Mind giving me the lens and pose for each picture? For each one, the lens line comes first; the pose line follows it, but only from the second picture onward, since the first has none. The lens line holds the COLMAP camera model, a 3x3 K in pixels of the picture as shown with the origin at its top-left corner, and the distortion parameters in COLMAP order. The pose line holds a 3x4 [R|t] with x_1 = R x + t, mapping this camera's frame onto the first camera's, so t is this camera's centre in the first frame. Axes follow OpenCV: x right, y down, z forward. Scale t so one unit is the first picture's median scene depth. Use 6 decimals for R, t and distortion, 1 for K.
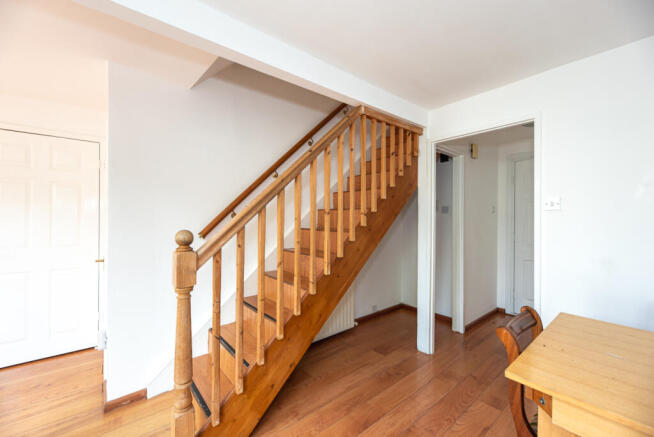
lens RADIAL K [[265.7, 0, 323.8], [0, 265.7, 218.8], [0, 0, 1]] dist [0.007685, -0.000416]
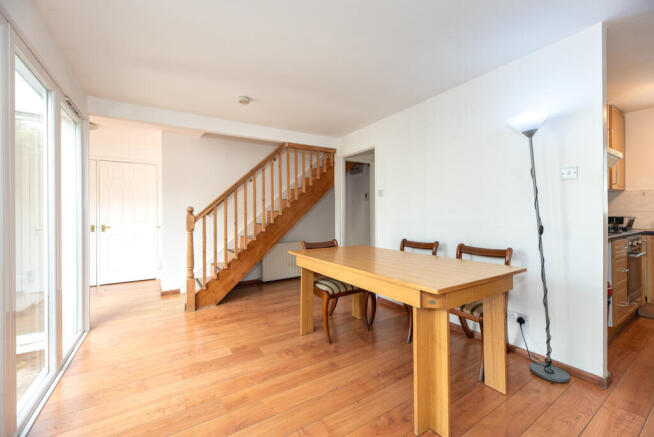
lens RADIAL K [[265.7, 0, 325.2], [0, 265.7, 214.2], [0, 0, 1]] dist [0.007685, -0.000416]
pose [[0.991874, -0.008614, -0.126931, 0.677356], [0.008325, 0.999961, -0.002804, 0.086817], [0.126951, 0.001725, 0.991908, -0.847414]]
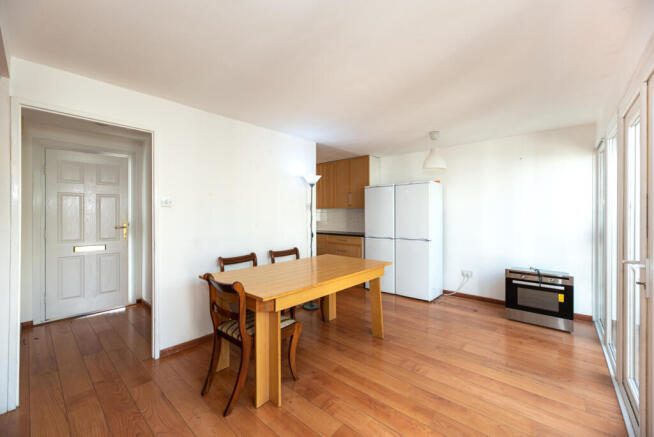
lens RADIAL K [[265.7, 0, 327.6], [0, 265.7, 215.8], [0, 0, 1]] dist [0.007685, -0.000416]
pose [[-0.161839, -0.004897, 0.986805, -0.528461], [-0.004187, 0.999982, 0.004275, 0.002567], [-0.986808, -0.003440, -0.161856, 0.393857]]
